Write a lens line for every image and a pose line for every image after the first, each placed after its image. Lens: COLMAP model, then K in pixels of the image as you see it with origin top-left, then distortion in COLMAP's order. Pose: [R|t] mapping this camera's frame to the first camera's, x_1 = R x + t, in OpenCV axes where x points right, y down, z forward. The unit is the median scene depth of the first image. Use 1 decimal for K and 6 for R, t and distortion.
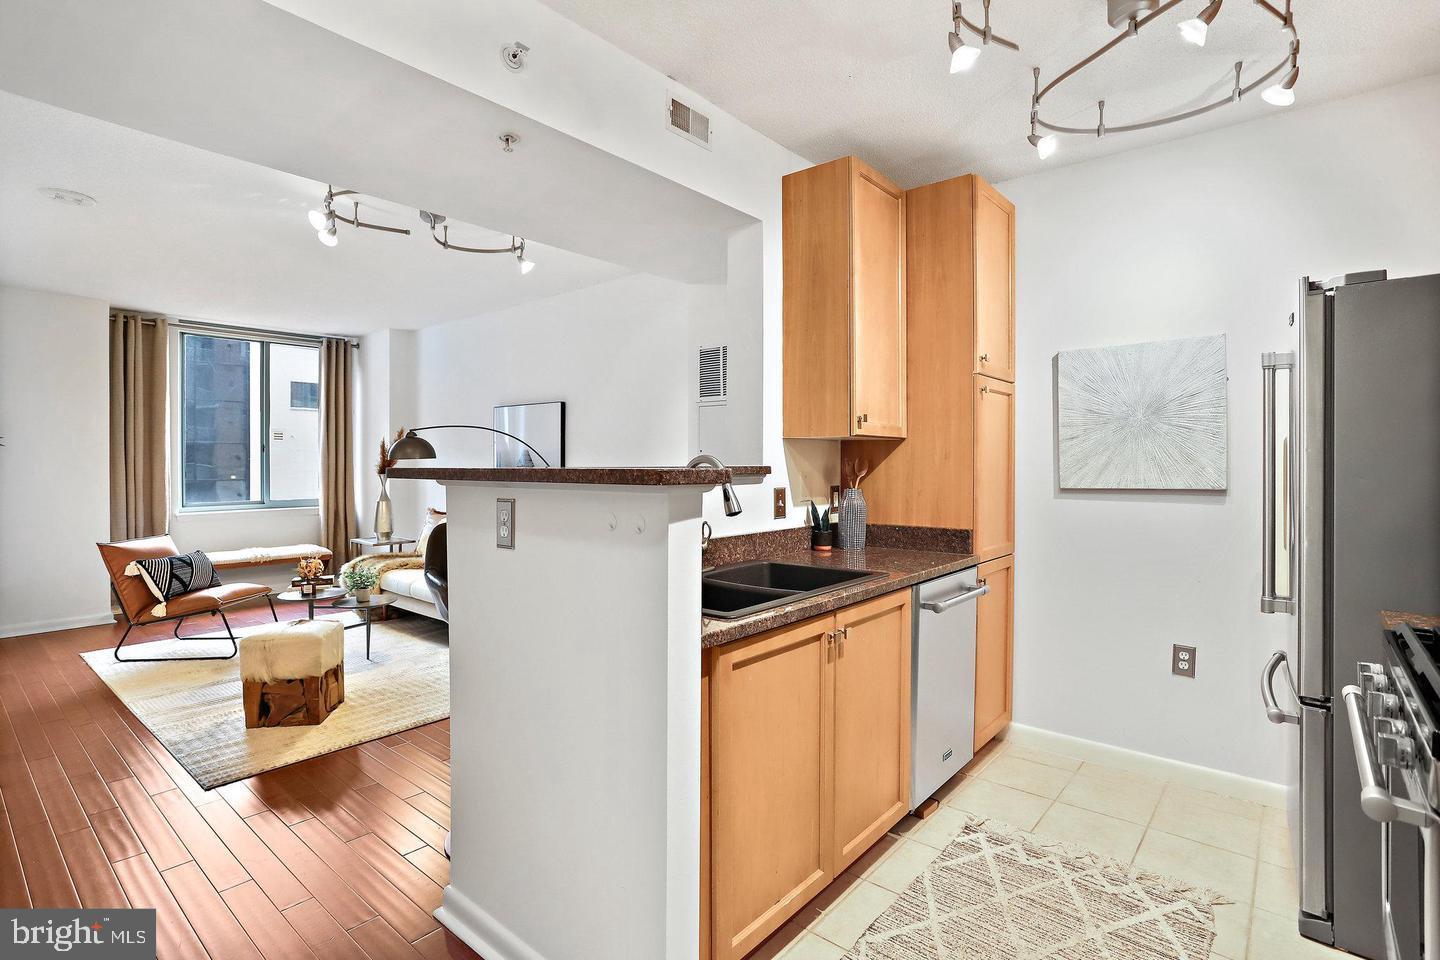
lens RADIAL K [[705.5, 0, 712.9], [0, 705.5, 476.6], [0, 0, 1]] dist [-0.052540, 0.027817]
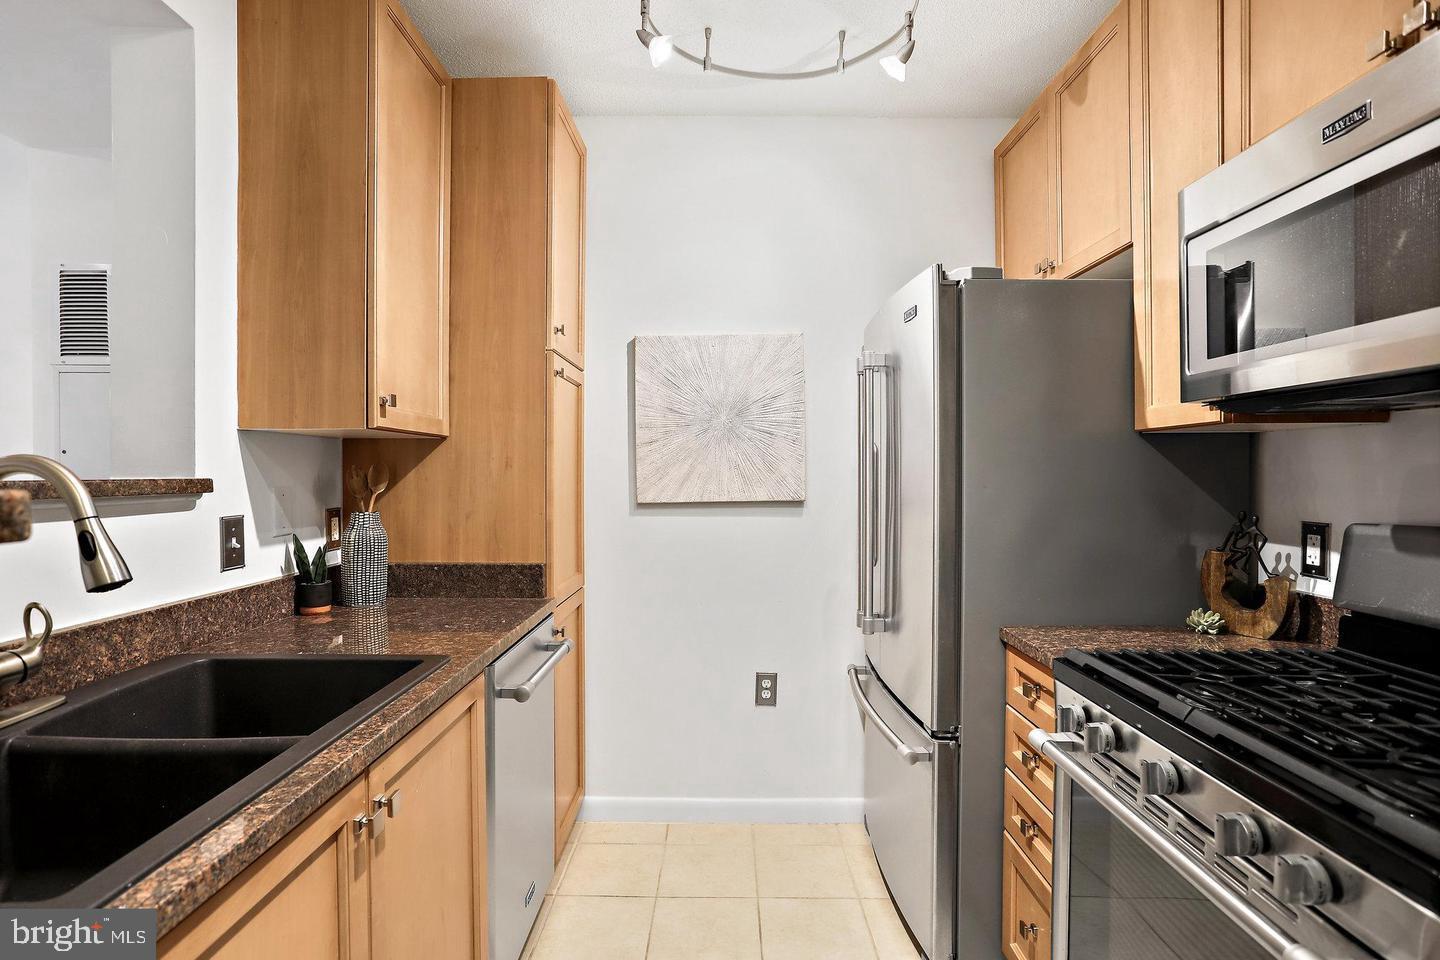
lens RADIAL K [[705.5, 0, 712.9], [0, 705.5, 476.6], [0, 0, 1]] dist [-0.052540, 0.027817]
pose [[0.764483, -0.004009, 0.644631, 0.032407], [0.013781, 0.999854, -0.010124, -0.005081], [-0.644496, 0.016623, 0.764427, 0.331883]]
